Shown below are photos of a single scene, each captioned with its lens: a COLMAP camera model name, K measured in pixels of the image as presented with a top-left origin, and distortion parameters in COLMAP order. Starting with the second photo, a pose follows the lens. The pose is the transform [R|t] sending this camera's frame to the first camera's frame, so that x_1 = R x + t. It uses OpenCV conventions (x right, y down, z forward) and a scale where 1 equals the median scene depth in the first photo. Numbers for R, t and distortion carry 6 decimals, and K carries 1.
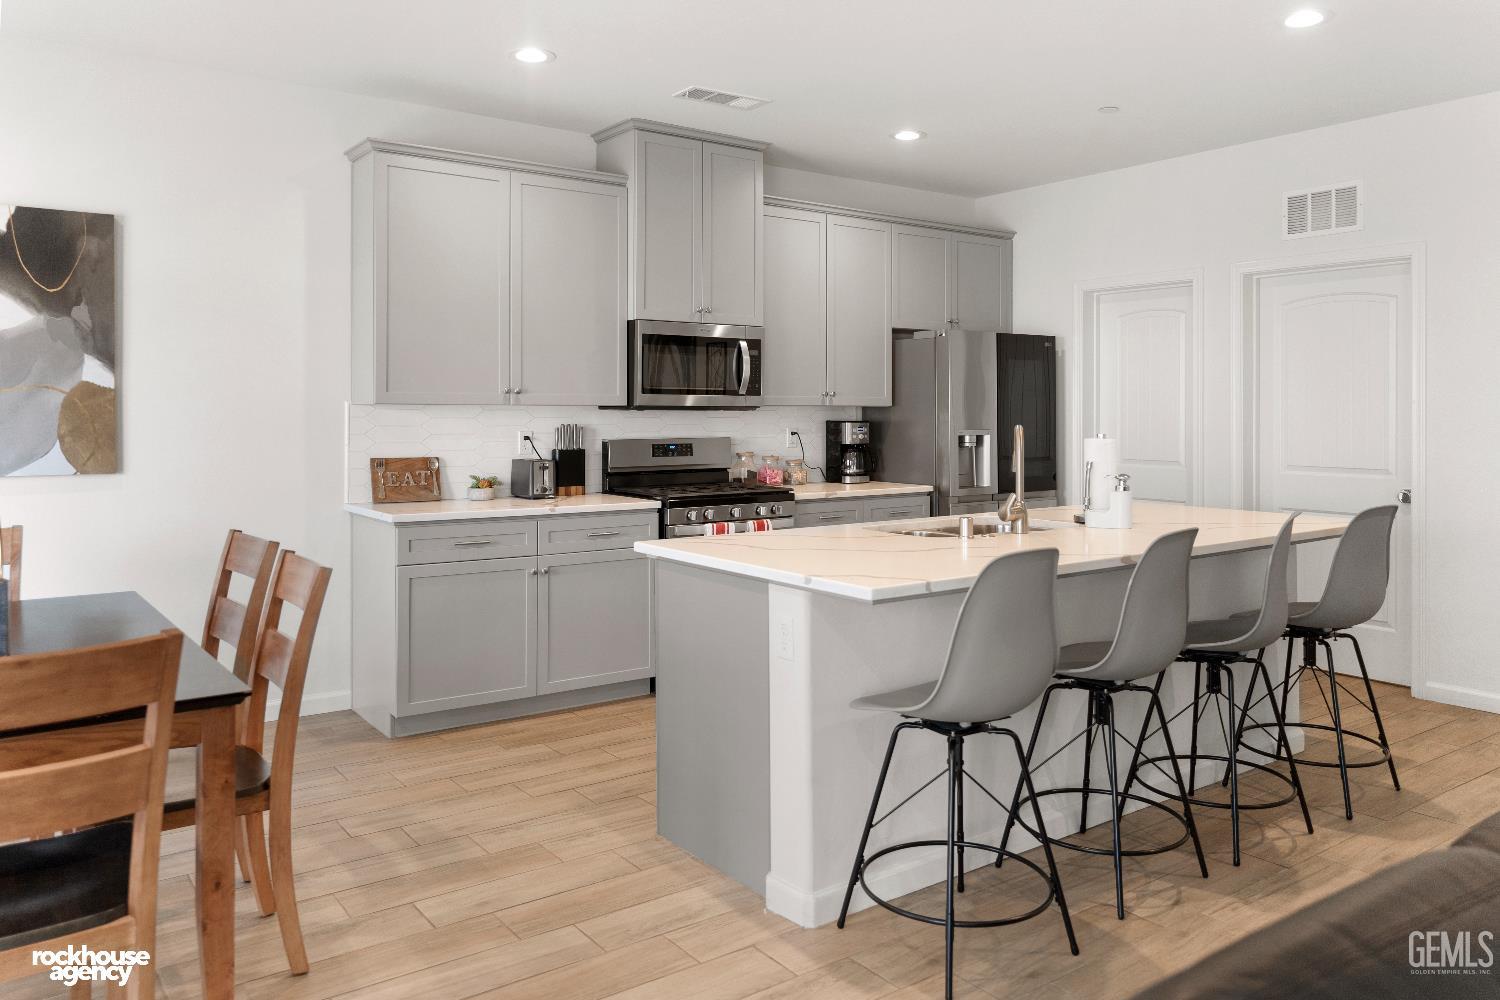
lens RADIAL K [[1101.9, 0, 763.0], [0, 1101.9, 415.6], [0, 0, 1]] dist [0.003298, -0.000063]
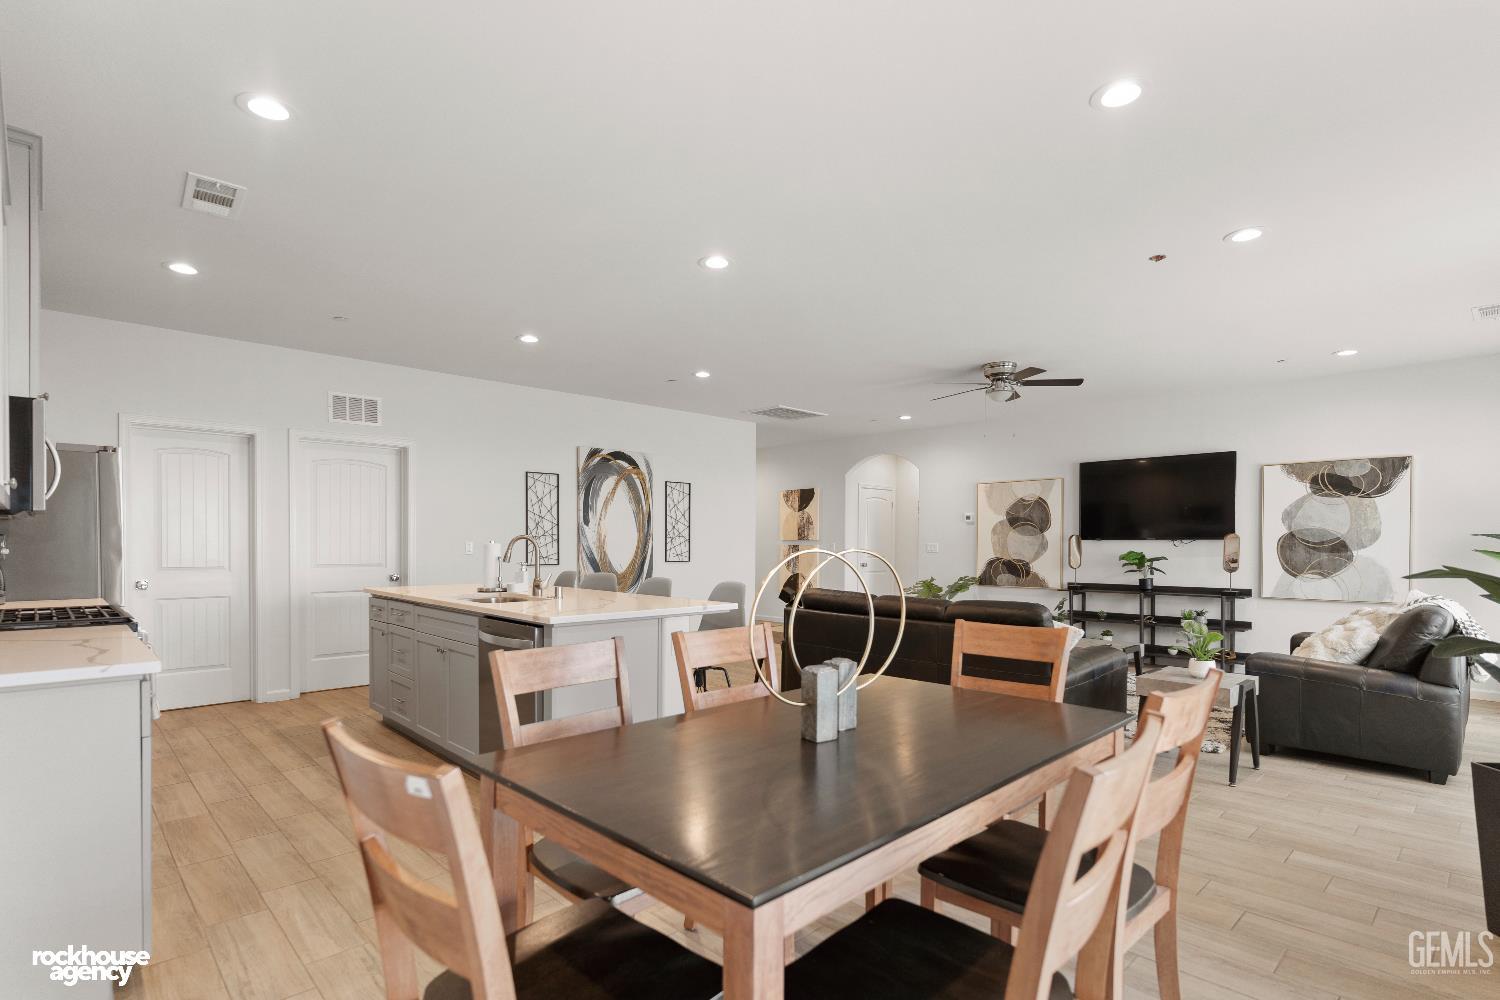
lens RADIAL K [[736.1, 0, 754.7], [0, 736.1, 552.3], [0, 0, 1]] dist [0.002158, 0.001480]
pose [[-0.135583, -0.015122, 0.990651, -0.674755], [-0.000446, 0.999884, 0.015202, 0.011597], [-0.990766, 0.001619, -0.135574, 0.557578]]
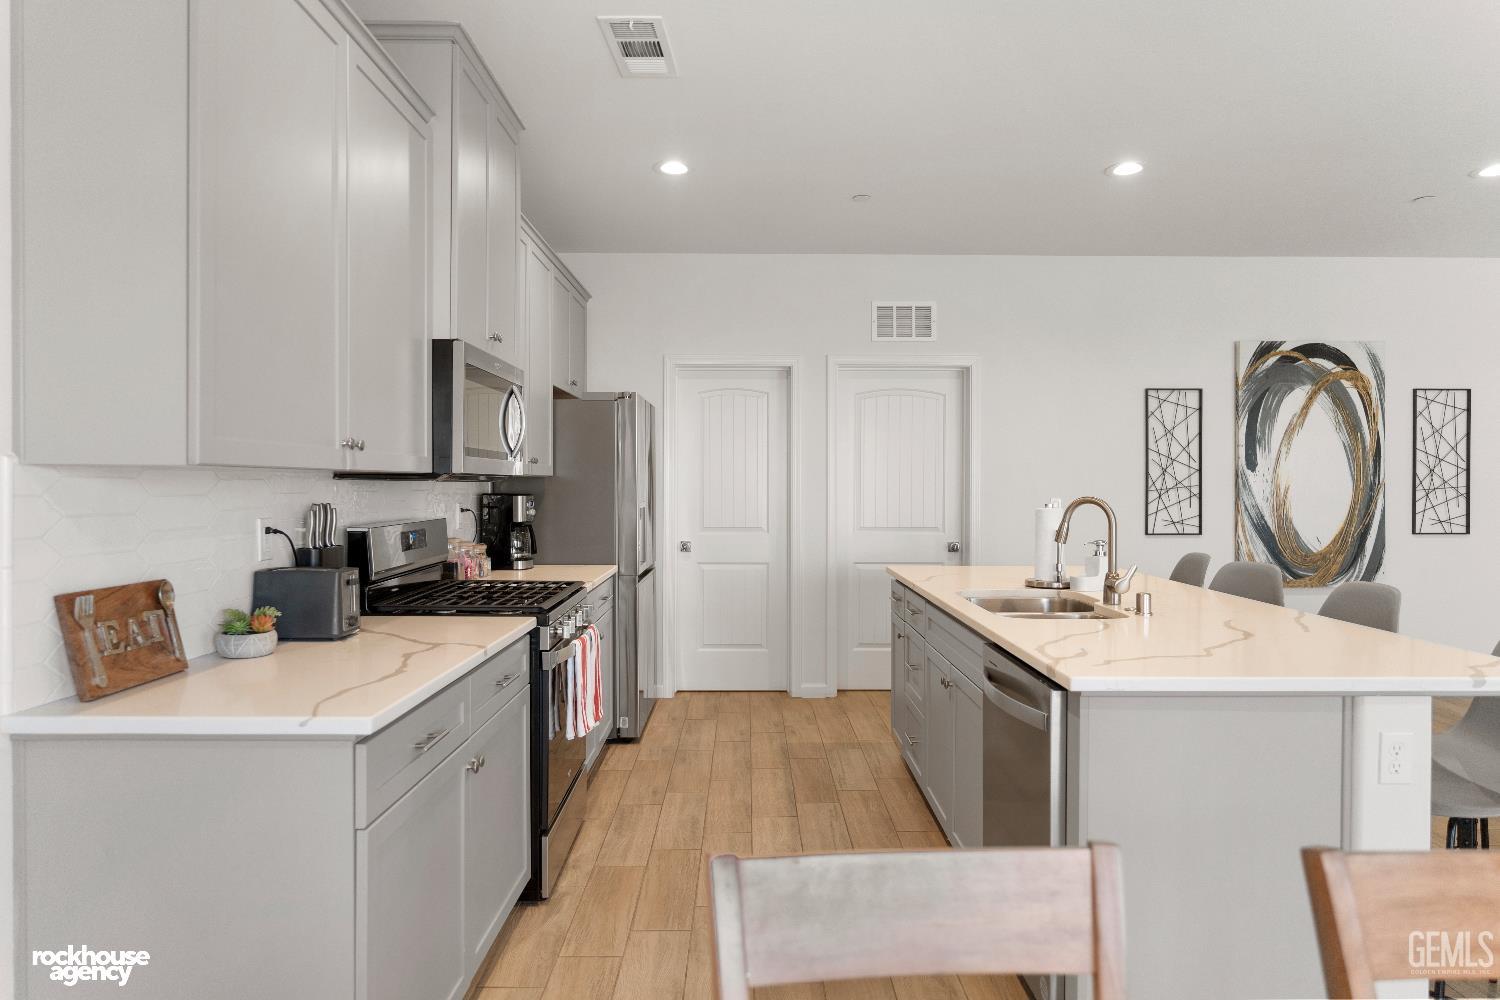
lens RADIAL K [[923.9, 0, 754.3], [0, 923.9, 486.2], [0, 0, 1]] dist [-0.009215, 0.002706]
pose [[0.584311, -0.001961, 0.811528, -0.437183], [-0.000186, 0.999997, 0.002551, -0.002731], [-0.811530, -0.001641, 0.584308, 0.530246]]
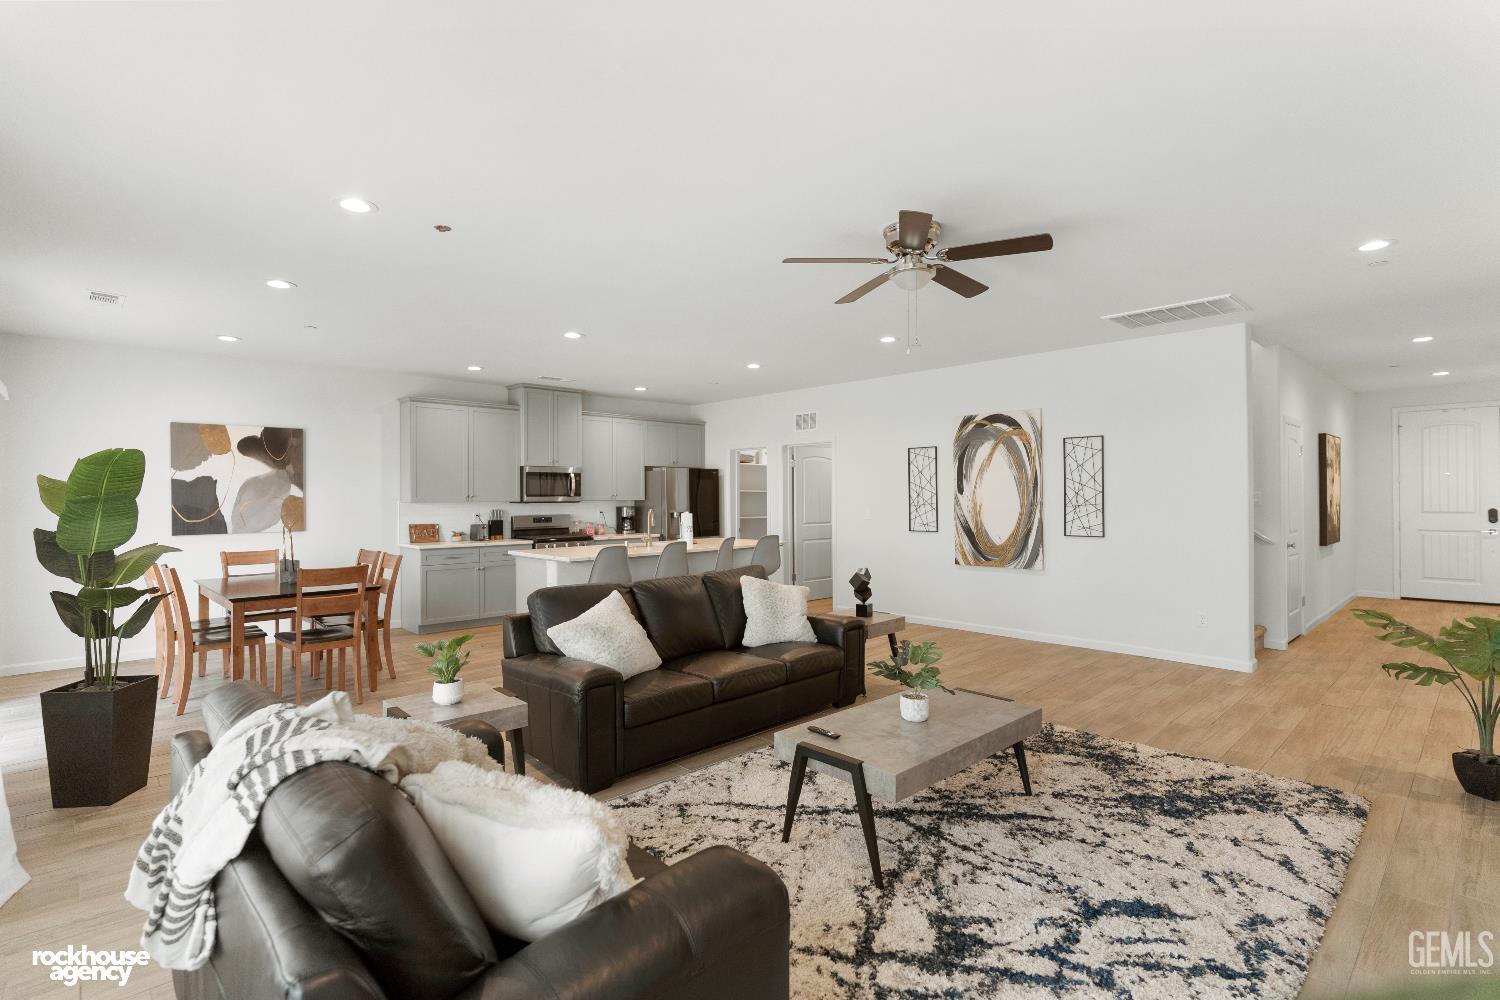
lens RADIAL K [[736.1, 0, 761.6], [0, 736.1, 495.2], [0, 0, 1]] dist [0.002158, 0.001480]
pose [[0.992735, -0.006615, 0.120135, 0.204200], [0.007073, 0.999969, -0.003390, -0.013799], [-0.120109, 0.004215, 0.992752, -0.651740]]
